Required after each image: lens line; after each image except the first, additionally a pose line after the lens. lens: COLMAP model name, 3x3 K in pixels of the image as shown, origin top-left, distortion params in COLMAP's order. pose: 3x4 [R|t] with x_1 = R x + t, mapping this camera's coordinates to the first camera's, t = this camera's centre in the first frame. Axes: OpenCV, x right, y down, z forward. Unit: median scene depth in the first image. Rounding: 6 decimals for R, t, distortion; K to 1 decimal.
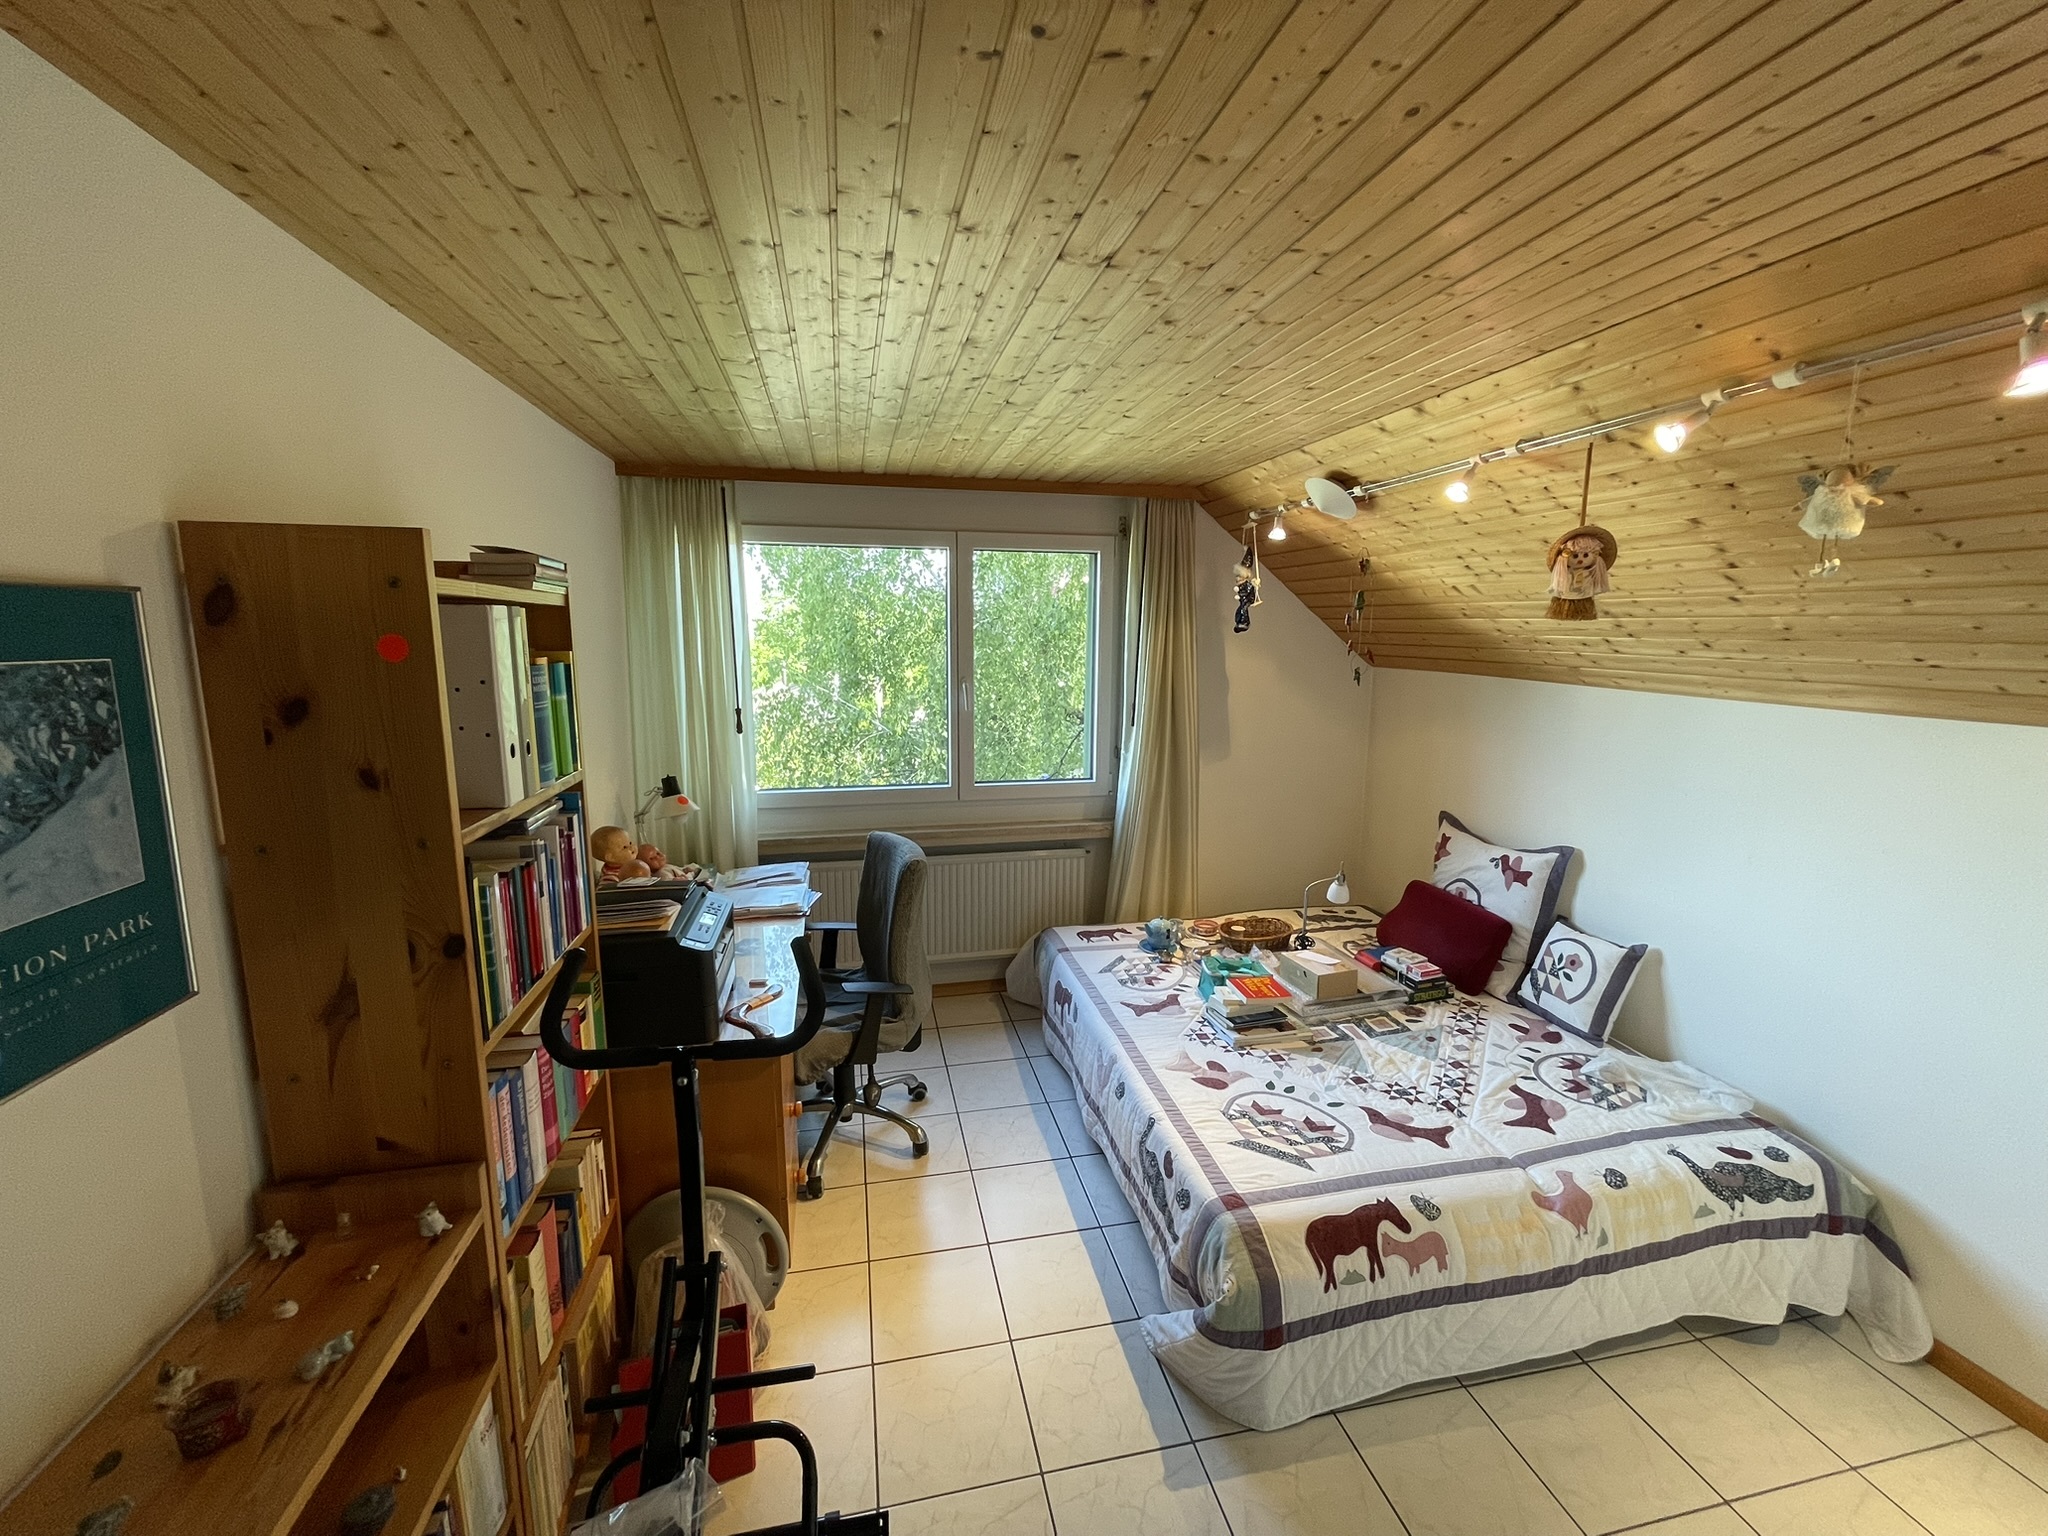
lens RADIAL K [[823.0, 0, 1020.2], [0, 823.0, 766.9], [0, 0, 1]] dist [-0.001453, -0.000969]
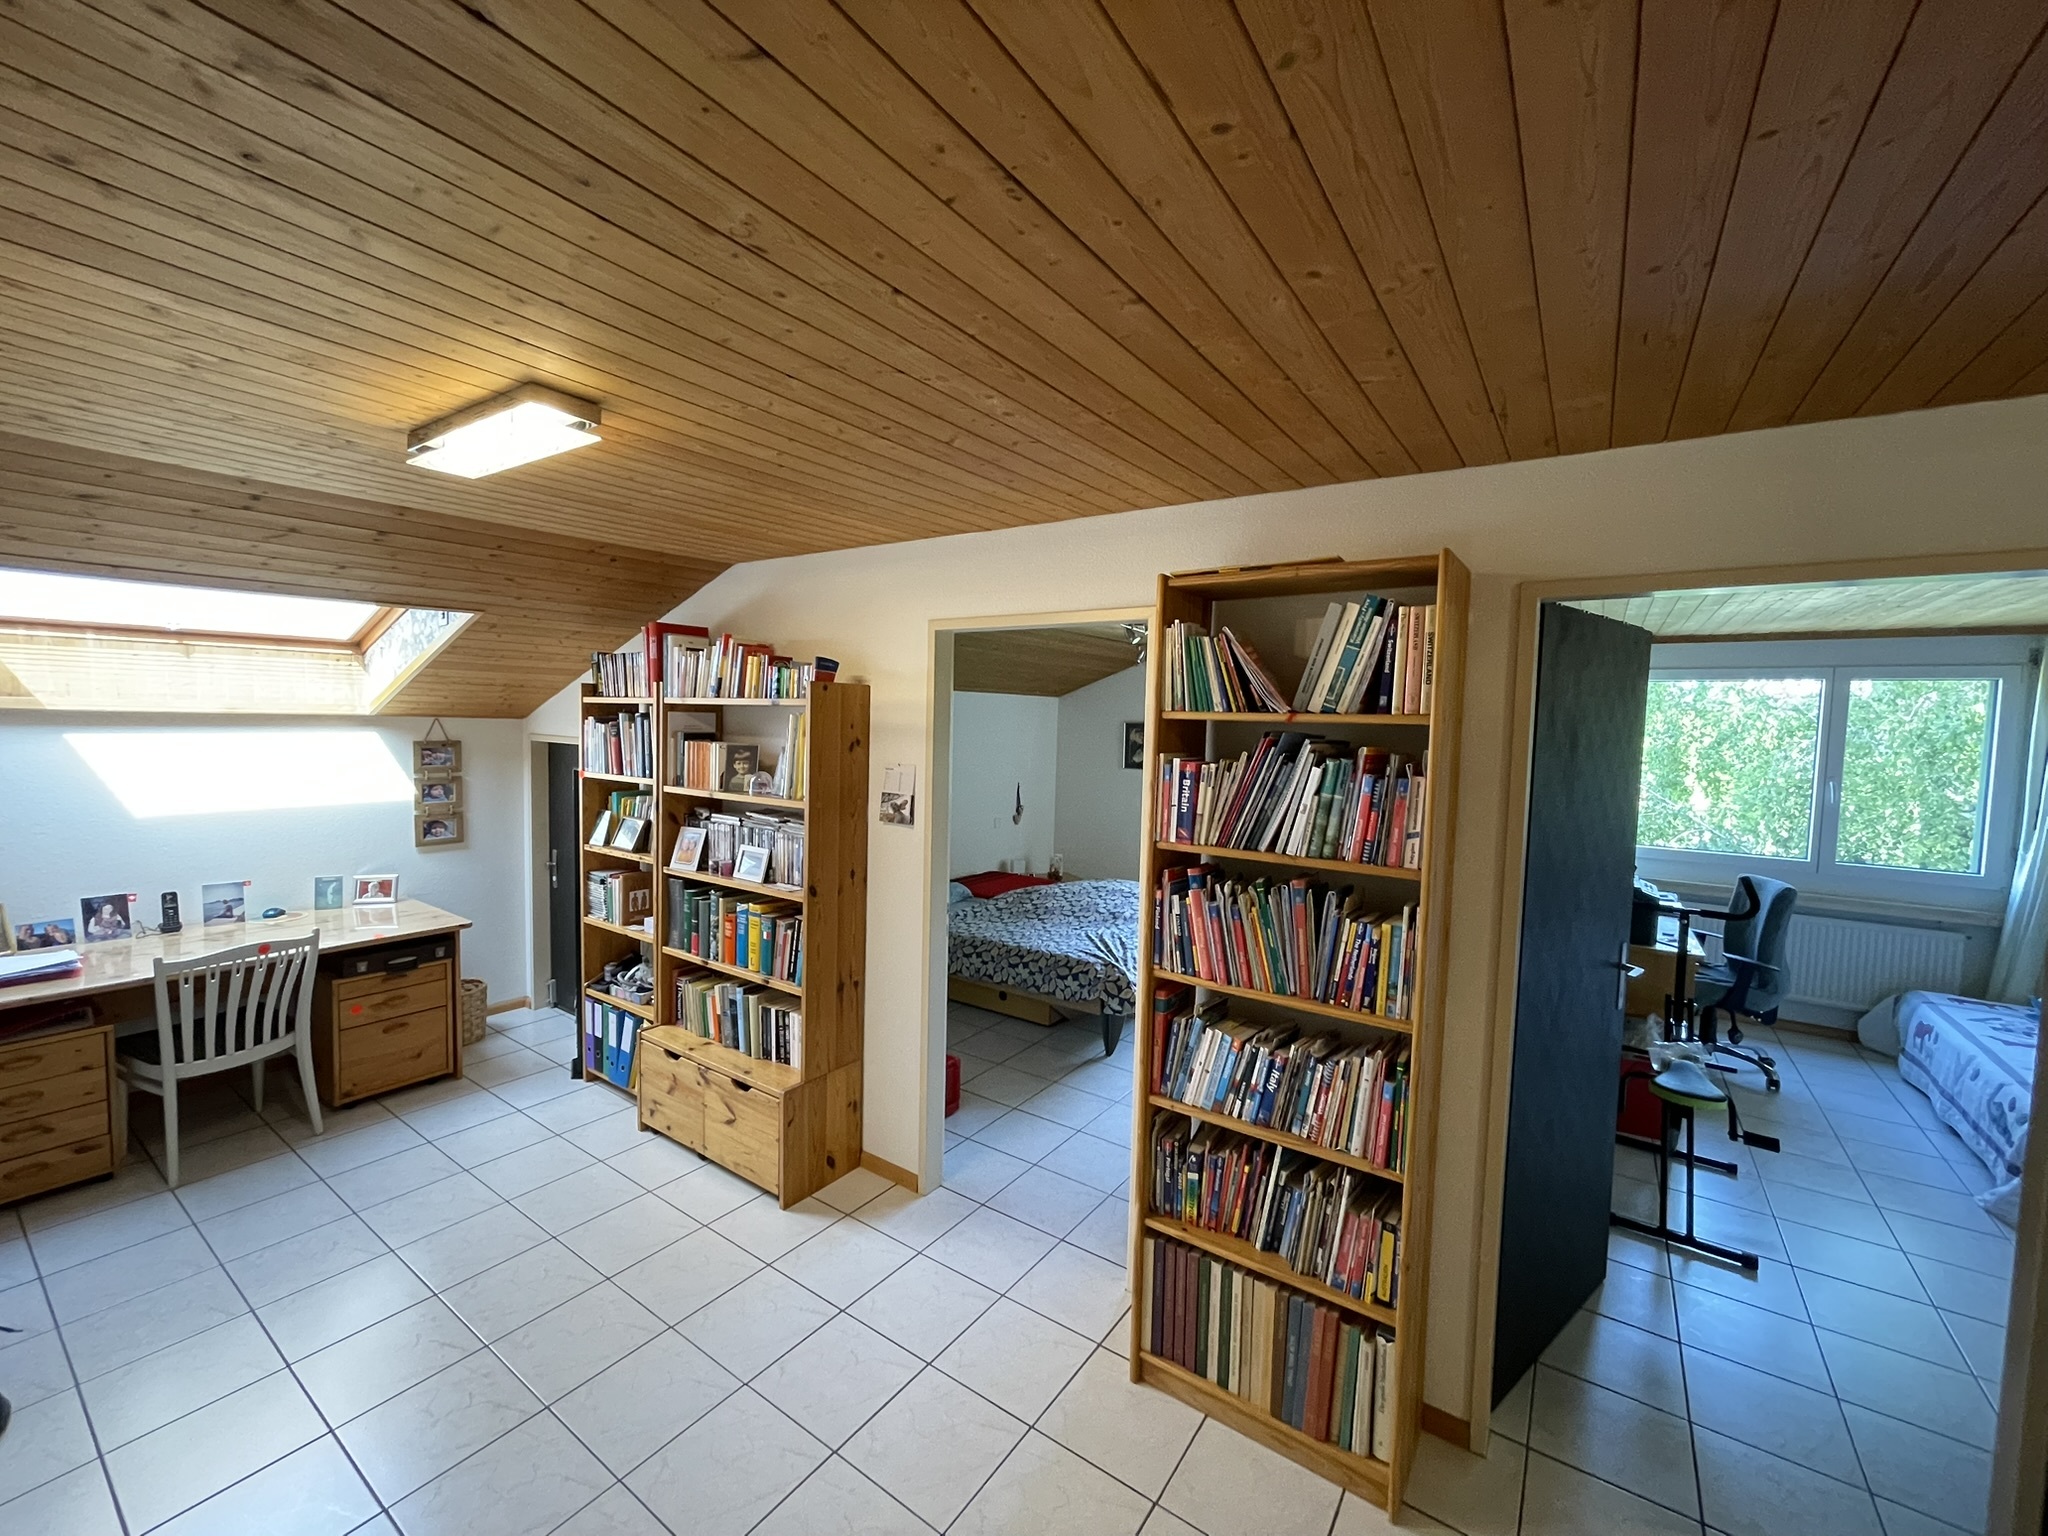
lens RADIAL K [[823.0, 0, 1024.6], [0, 823.0, 763.8], [0, 0, 1]] dist [-0.001453, -0.000969]
pose [[0.683044, 0.050558, -0.728625, 0.005061], [-0.136651, 0.988831, -0.059489, 0.120671], [0.717480, 0.140201, 0.682324, -0.801135]]
